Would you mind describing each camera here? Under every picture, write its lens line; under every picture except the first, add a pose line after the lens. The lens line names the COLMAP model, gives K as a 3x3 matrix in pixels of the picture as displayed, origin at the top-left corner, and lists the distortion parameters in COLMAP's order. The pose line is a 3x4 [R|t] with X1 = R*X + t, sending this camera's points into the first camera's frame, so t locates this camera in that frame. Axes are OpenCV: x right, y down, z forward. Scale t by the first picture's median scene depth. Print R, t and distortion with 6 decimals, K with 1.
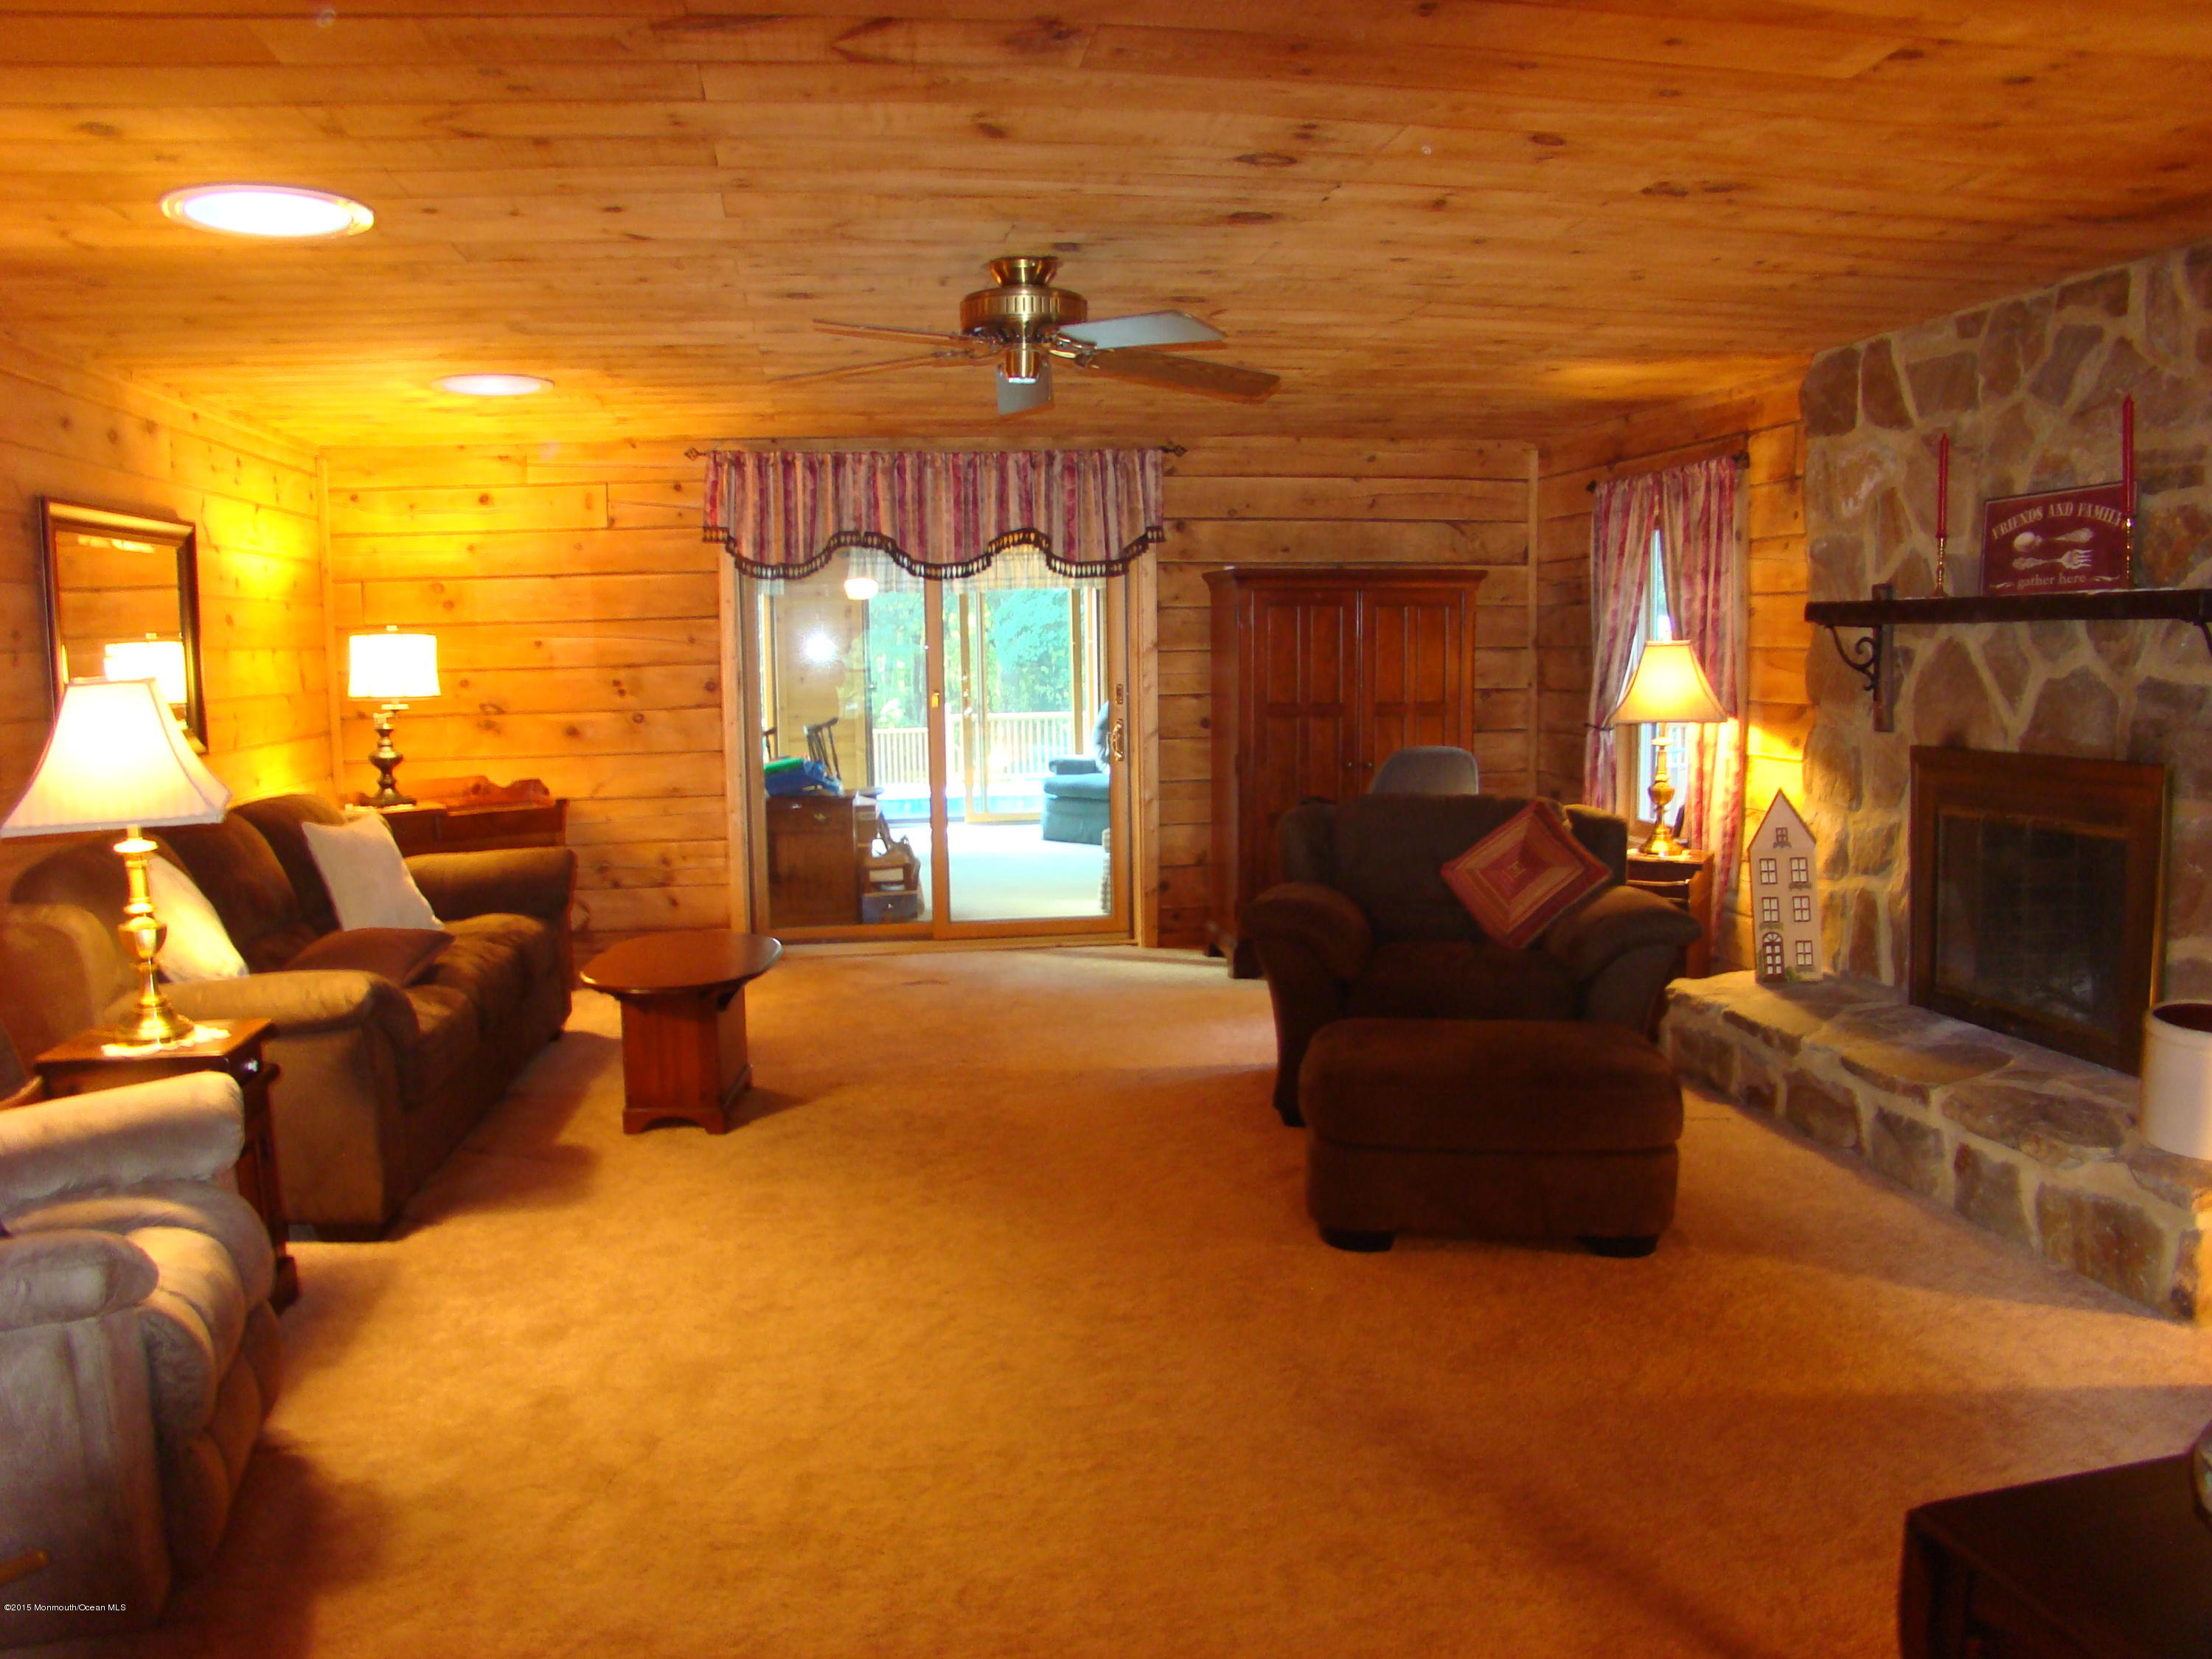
lens RADIAL K [[1640.4, 0, 1079.0], [0, 1640.4, 836.9], [0, 0, 1]] dist [-0.192560, 0.101462]
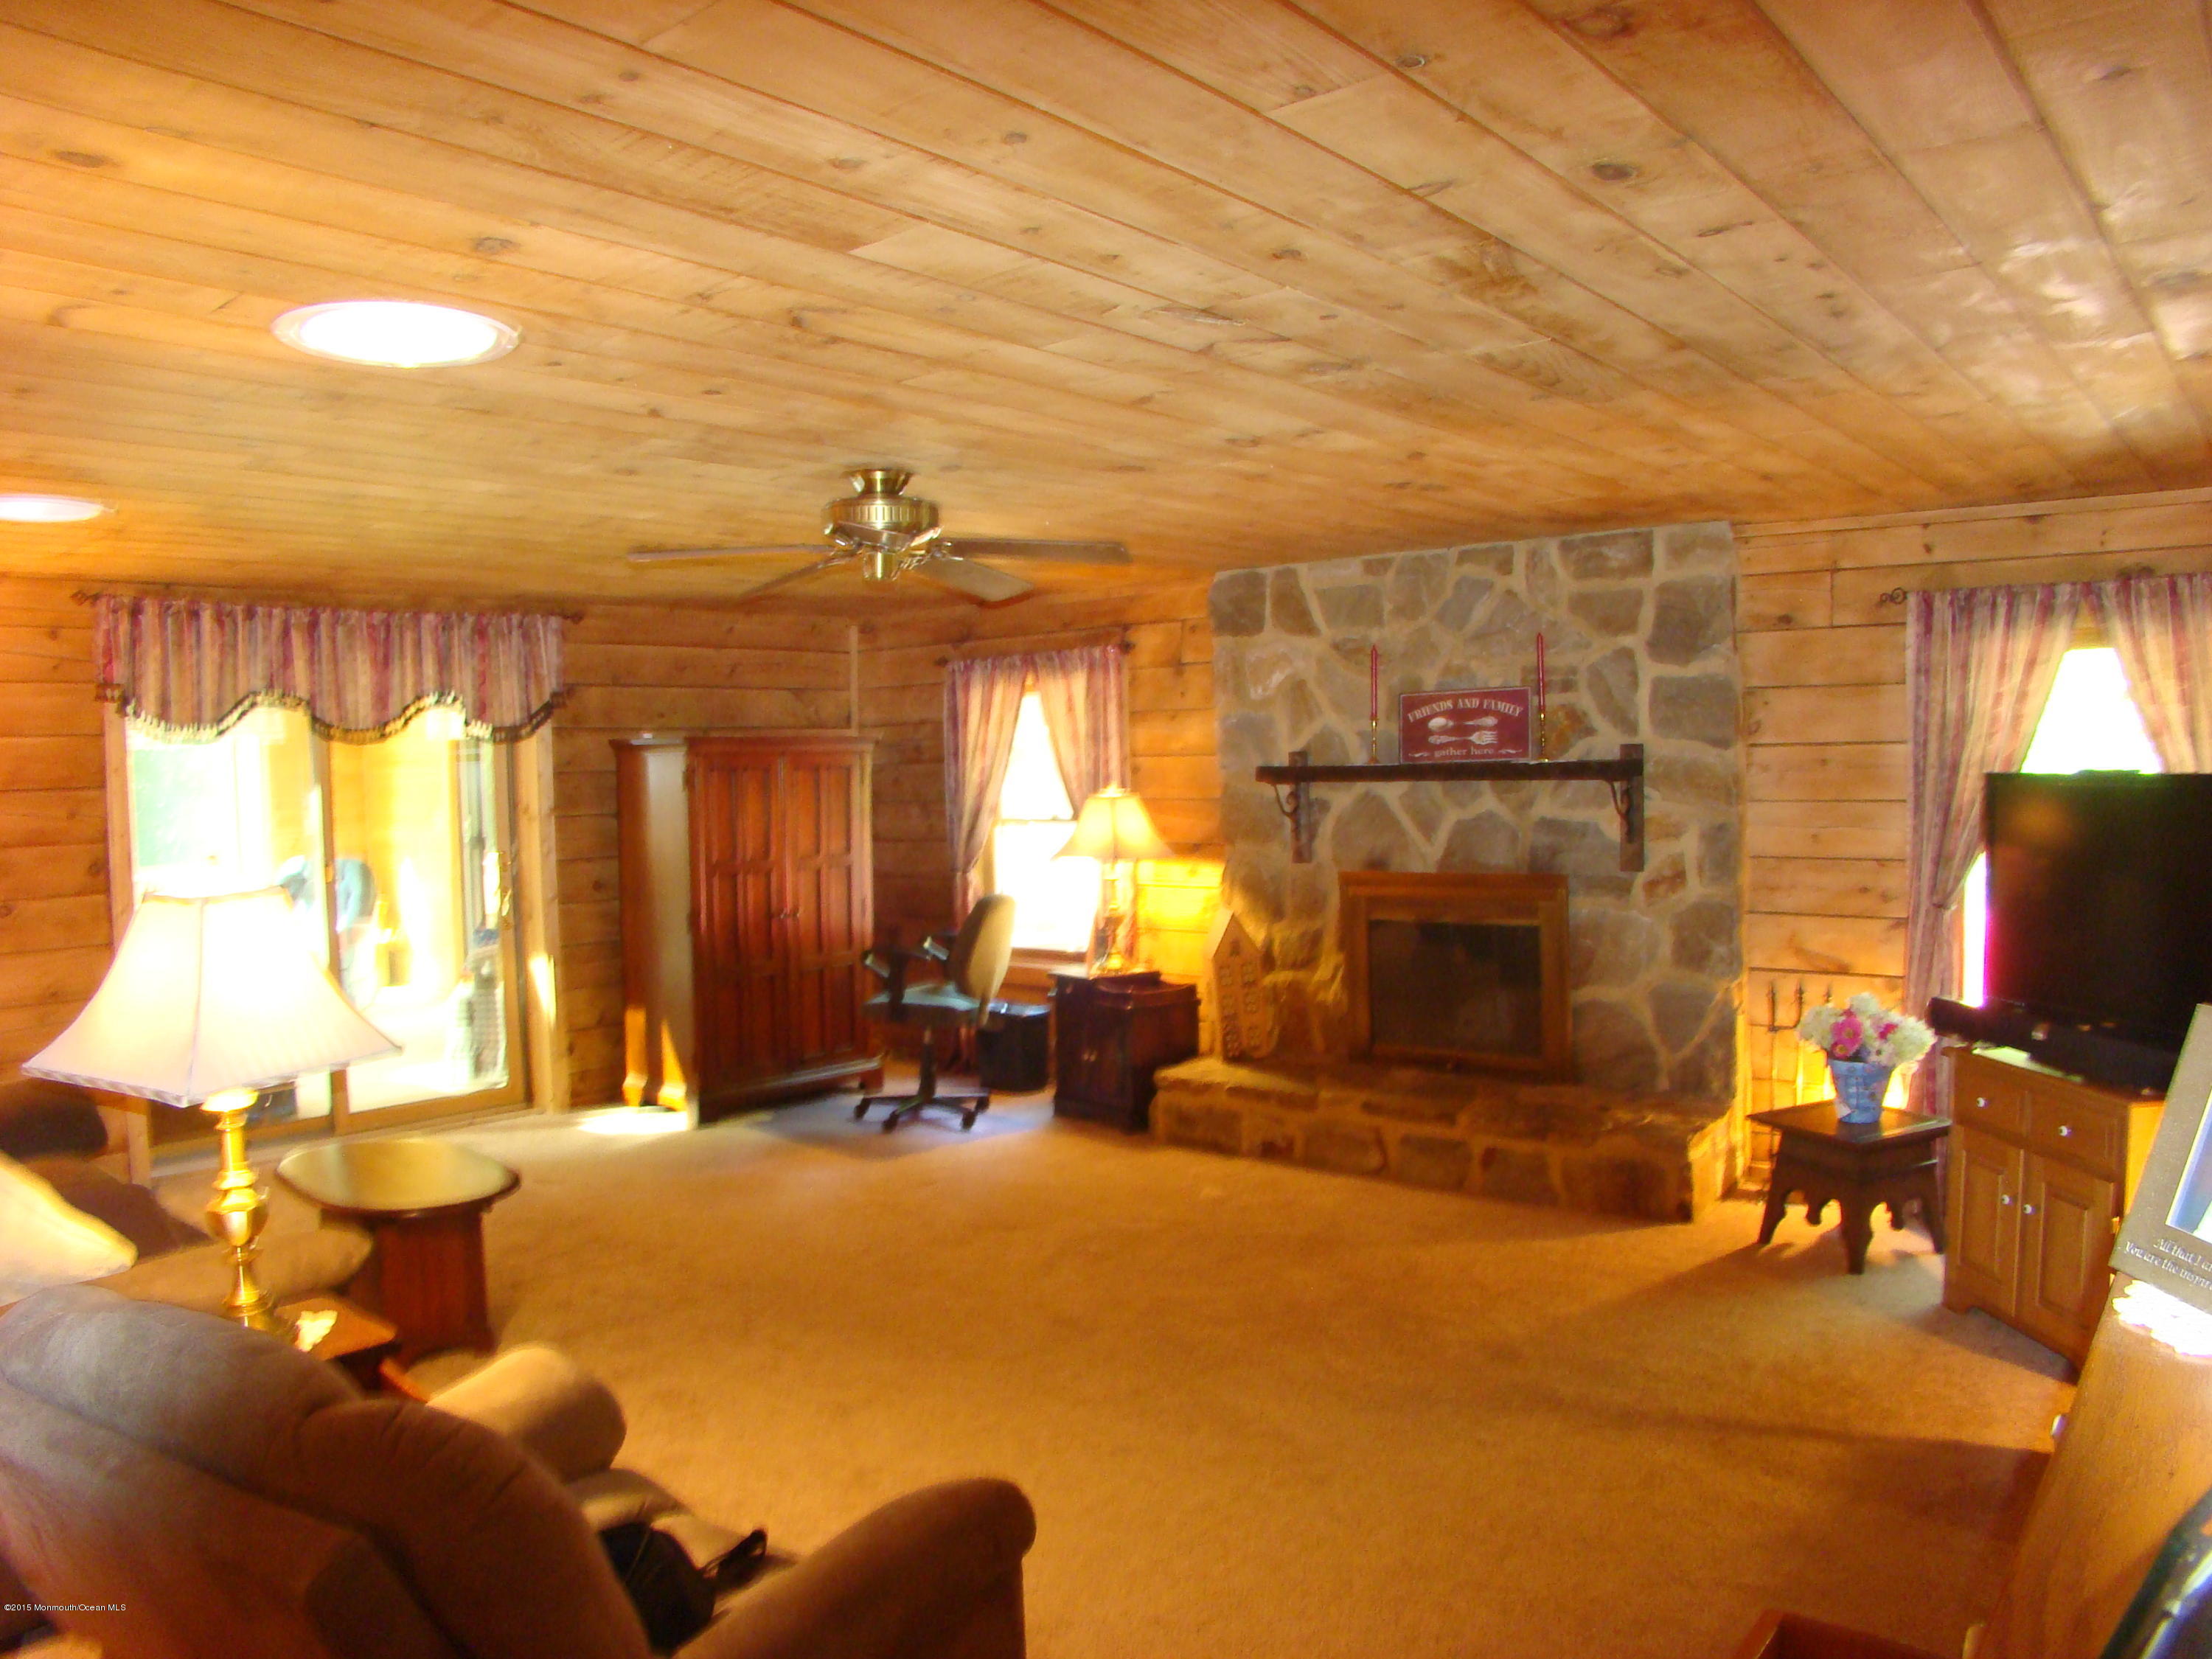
lens RADIAL K [[1640.4, 0, 1079.0], [0, 1640.4, 836.9], [0, 0, 1]] dist [-0.192560, 0.101462]
pose [[0.756626, -0.031359, 0.653096, -0.570613], [0.086679, 0.994844, -0.052651, -0.034535], [-0.648077, 0.096447, 0.755443, 0.083326]]
